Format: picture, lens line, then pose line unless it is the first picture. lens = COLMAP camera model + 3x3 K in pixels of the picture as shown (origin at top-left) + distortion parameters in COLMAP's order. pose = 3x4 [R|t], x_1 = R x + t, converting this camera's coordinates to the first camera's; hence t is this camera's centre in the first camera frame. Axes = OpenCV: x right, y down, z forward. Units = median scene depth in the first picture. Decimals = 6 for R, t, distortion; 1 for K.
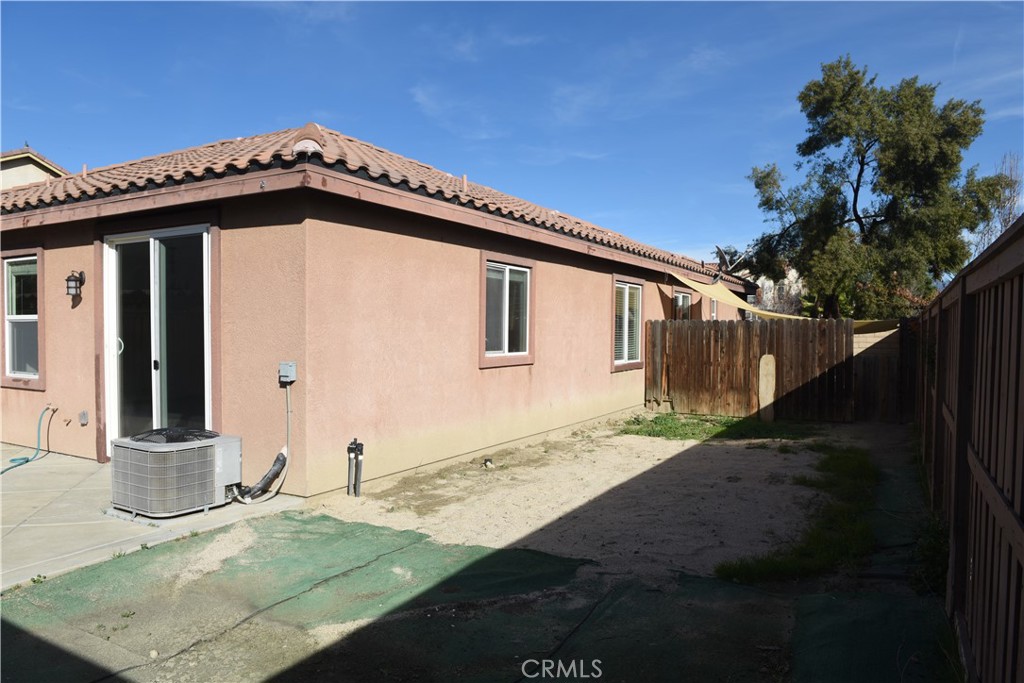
lens RADIAL K [[695.6, 0, 514.8], [0, 695.6, 341.9], [0, 0, 1]] dist [-0.042618, -0.007744]
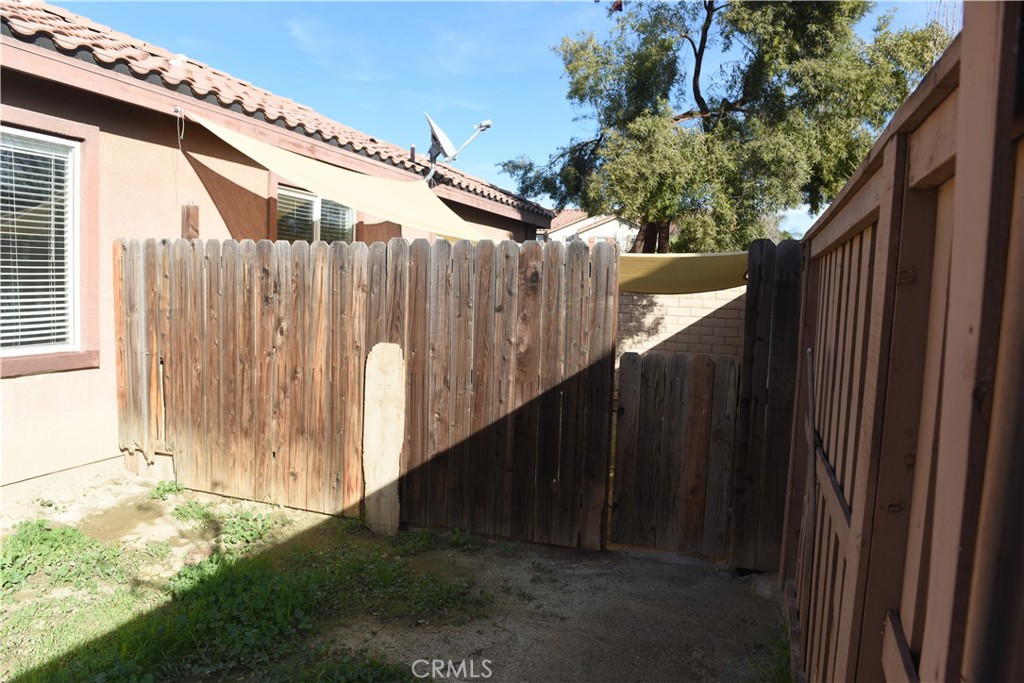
lens RADIAL K [[695.6, 0, 510.4], [0, 695.6, 340.3], [0, 0, 1]] dist [-0.042618, -0.007744]
pose [[0.985680, 0.016015, 0.167864, 0.343880], [-0.027082, 0.997592, 0.063846, -0.006387], [-0.166438, -0.067478, 0.983740, 0.603584]]
